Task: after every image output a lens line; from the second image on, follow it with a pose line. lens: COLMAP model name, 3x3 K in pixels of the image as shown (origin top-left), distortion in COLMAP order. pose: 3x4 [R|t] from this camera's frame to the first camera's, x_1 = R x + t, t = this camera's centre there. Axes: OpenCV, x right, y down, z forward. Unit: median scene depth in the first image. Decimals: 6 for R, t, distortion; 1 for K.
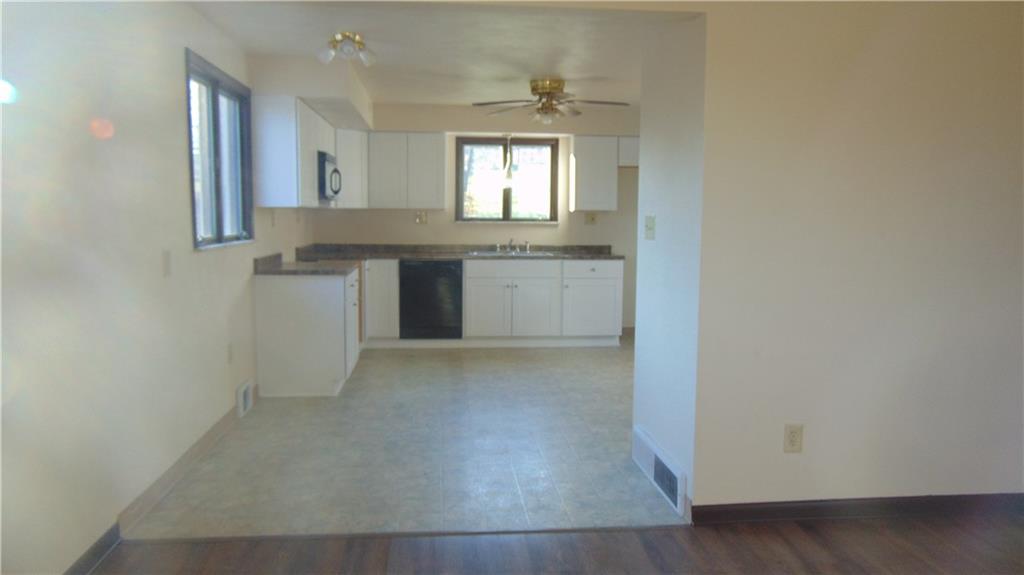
lens RADIAL K [[764.4, 0, 513.4], [0, 764.4, 285.4], [0, 0, 1]] dist [-0.003914, 0.028402]
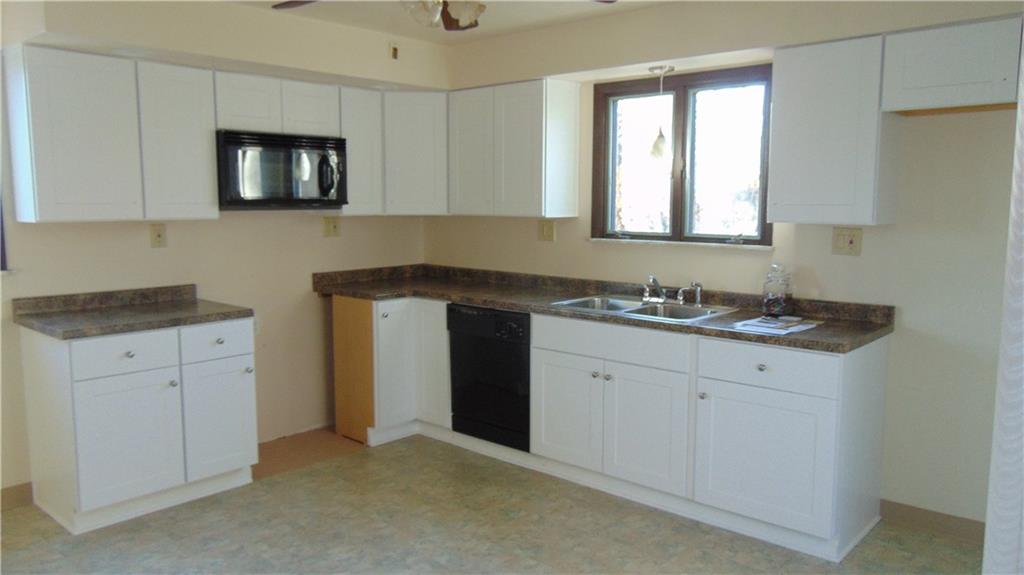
lens RADIAL K [[764.4, 0, 512.3], [0, 764.4, 288.4], [0, 0, 1]] dist [-0.003914, 0.028402]
pose [[0.662962, 0.080128, -0.744353, 0.315681], [-0.063304, 0.996695, 0.050910, -0.074899], [0.745972, 0.013369, 0.665843, 0.610830]]
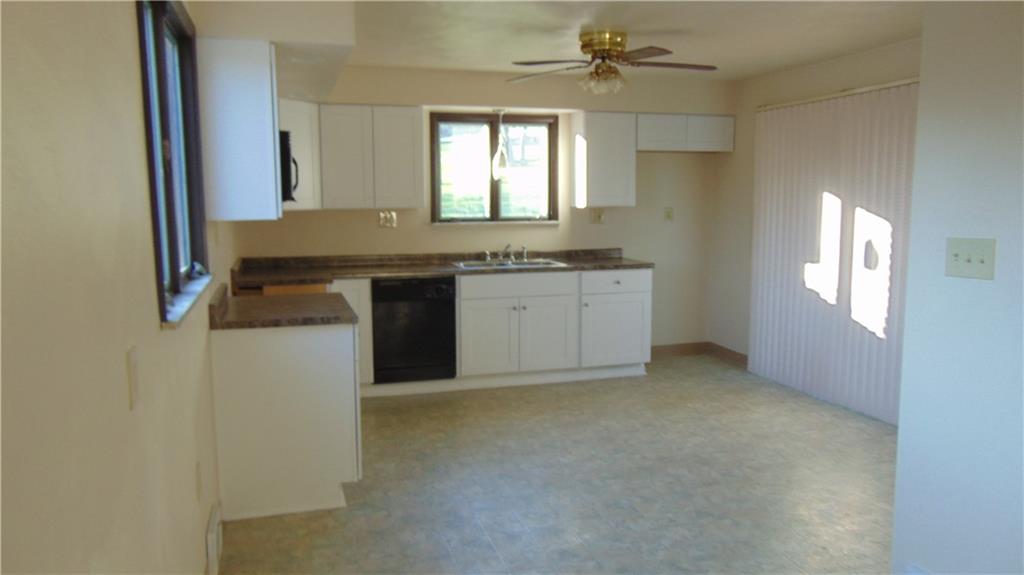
lens RADIAL K [[764.4, 0, 512.7], [0, 764.4, 287.4], [0, 0, 1]] dist [-0.003914, 0.028402]
pose [[0.981282, -0.034467, 0.189469, -0.149478], [0.029270, 0.999117, 0.030157, -0.041716], [-0.190341, -0.024047, 0.981424, 0.240581]]
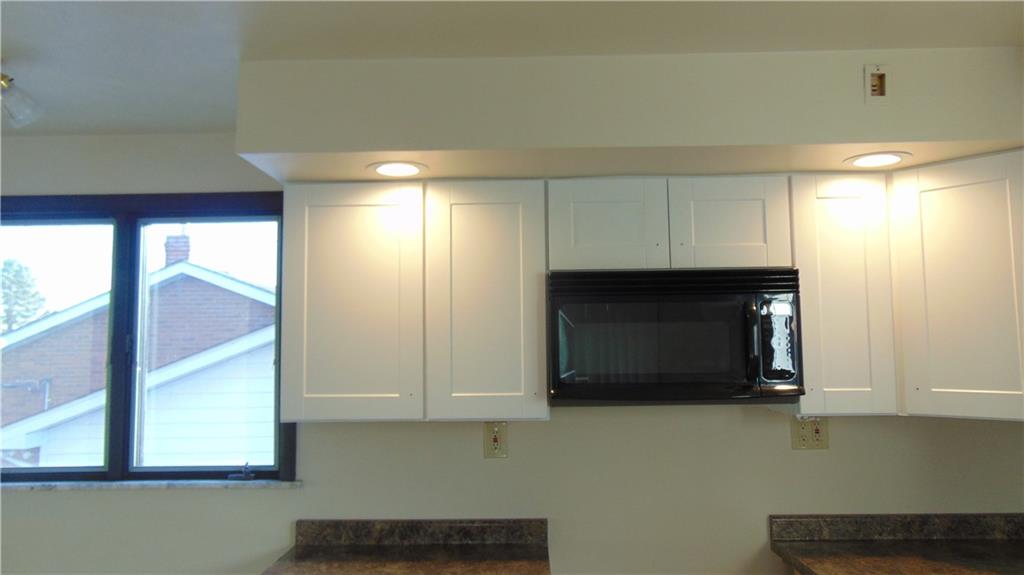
lens RADIAL K [[764.4, 0, 511.4], [0, 764.4, 285.1], [0, 0, 1]] dist [-0.003914, 0.028402]
pose [[-0.130687, -0.096275, -0.986738, 0.104702], [-0.078707, 0.993140, -0.086476, -0.108867], [0.988294, 0.066362, -0.137368, 0.831188]]
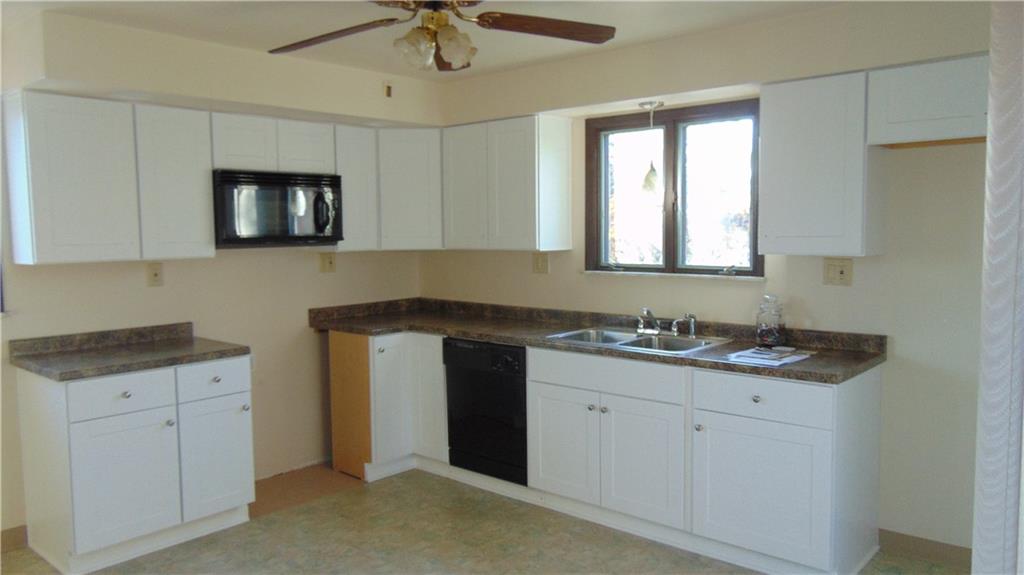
lens RADIAL K [[764.4, 0, 512.2], [0, 764.4, 290.1], [0, 0, 1]] dist [-0.003914, 0.028402]
pose [[0.667697, 0.045283, -0.743055, 0.318408], [-0.049367, 0.998644, 0.016499, -0.079142], [0.742795, 0.025666, 0.669027, 0.608882]]
